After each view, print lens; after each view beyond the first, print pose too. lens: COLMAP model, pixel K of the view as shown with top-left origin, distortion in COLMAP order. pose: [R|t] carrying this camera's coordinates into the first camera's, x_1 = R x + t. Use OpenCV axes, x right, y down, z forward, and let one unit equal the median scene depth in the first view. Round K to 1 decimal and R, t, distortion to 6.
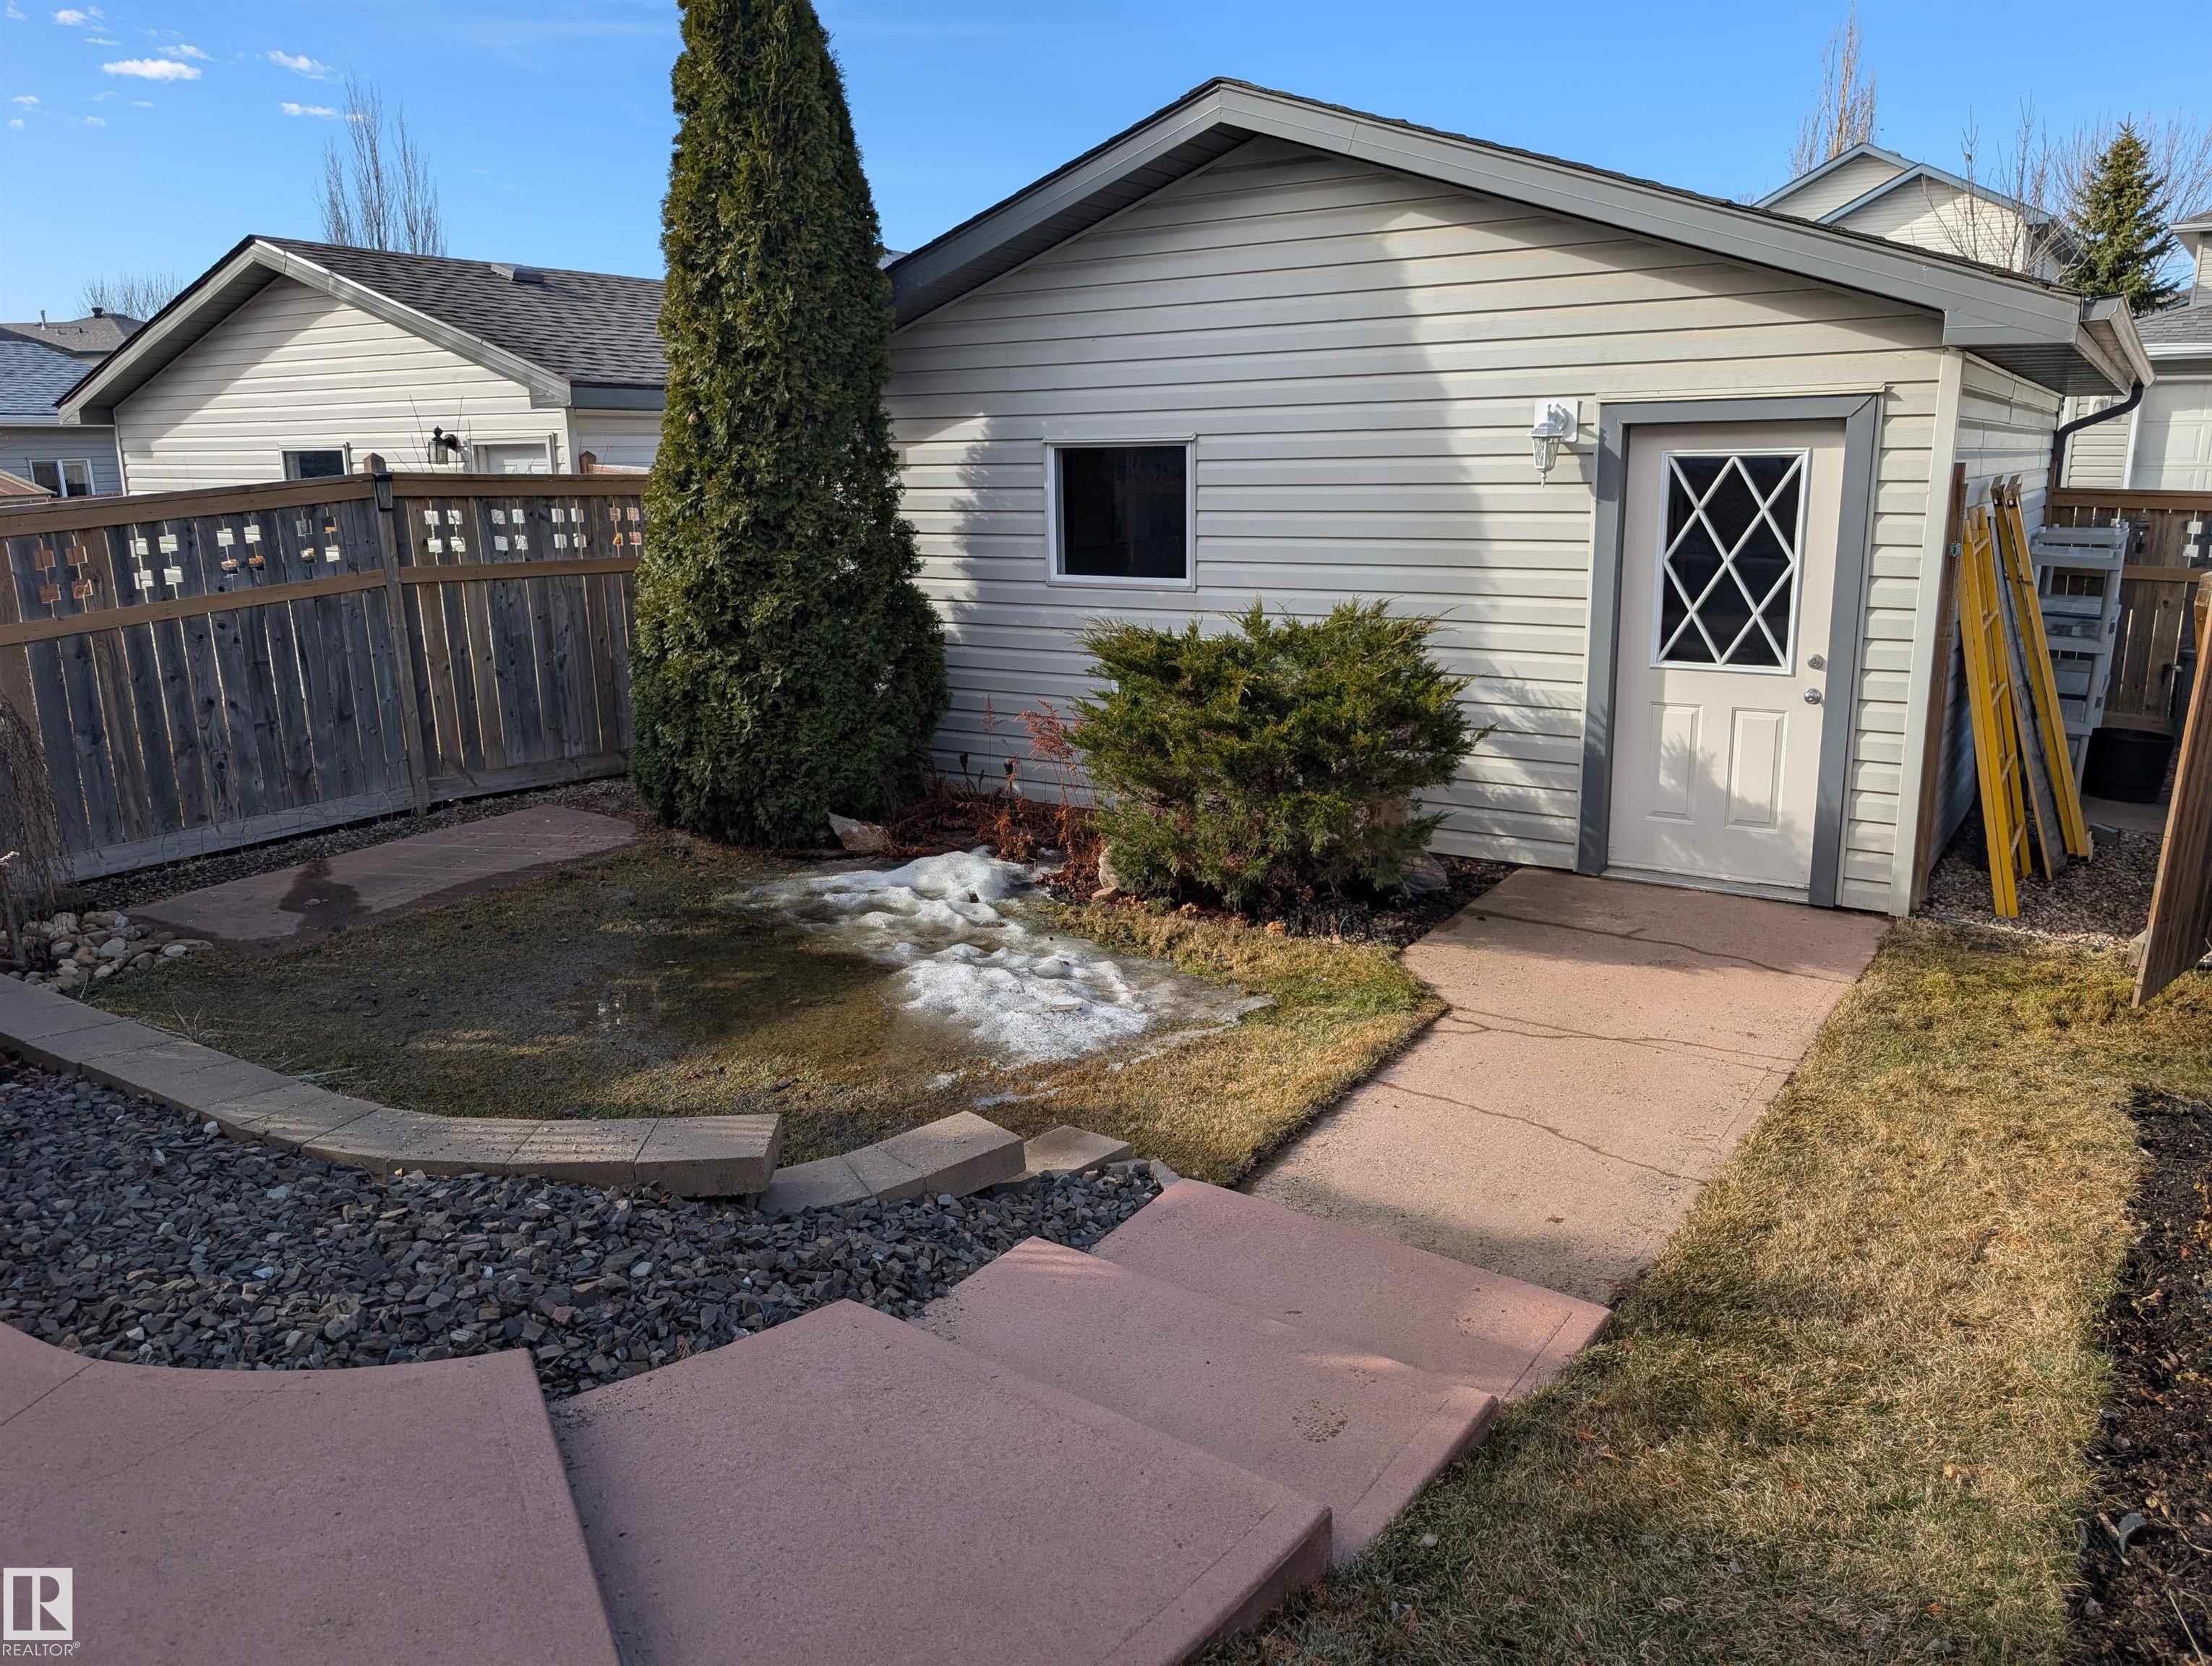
lens RADIAL K [[1595.9, 0, 1107.7], [0, 1595.9, 789.1], [0, 0, 1]] dist [0.007997, 0.008570]
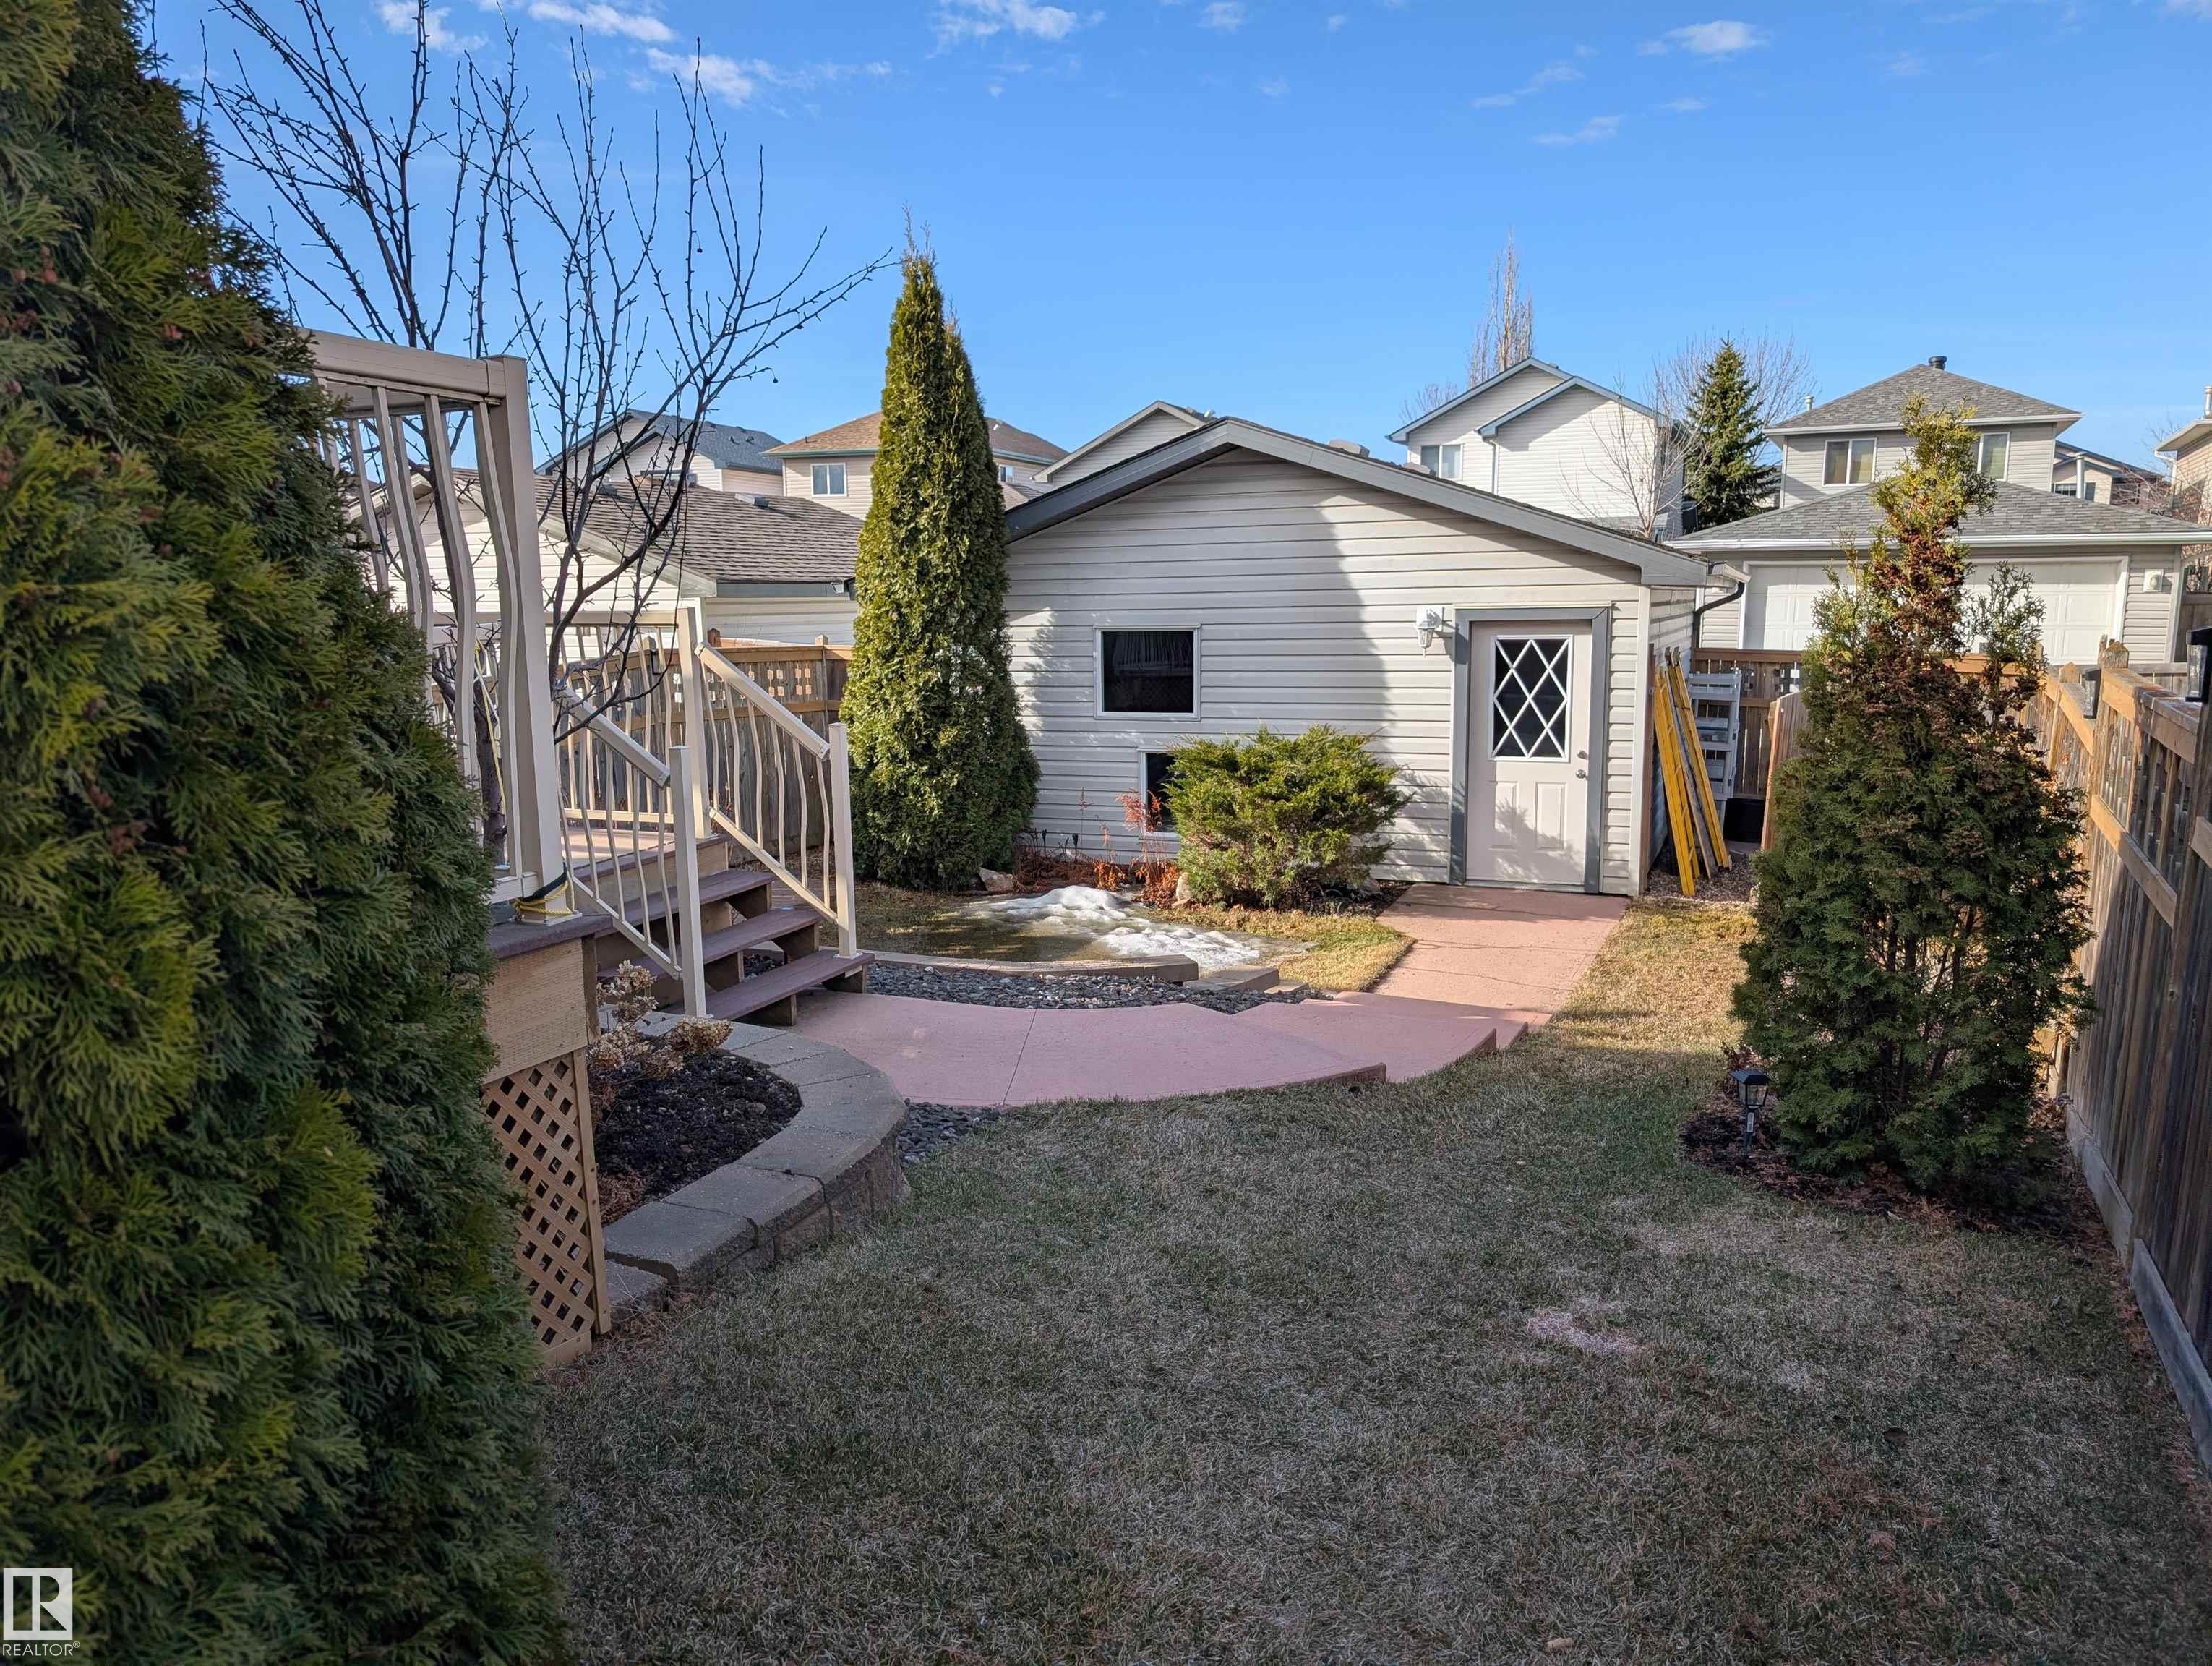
lens RADIAL K [[1541.8, 0, 1106.0], [0, 1541.8, 833.0], [0, 0, 1]] dist [0.040918, -0.000178]
pose [[0.985453, -0.026160, 0.167925, -0.339272], [0.035807, 0.997862, -0.054679, 0.076174], [-0.166135, 0.059896, 0.984282, -0.551489]]
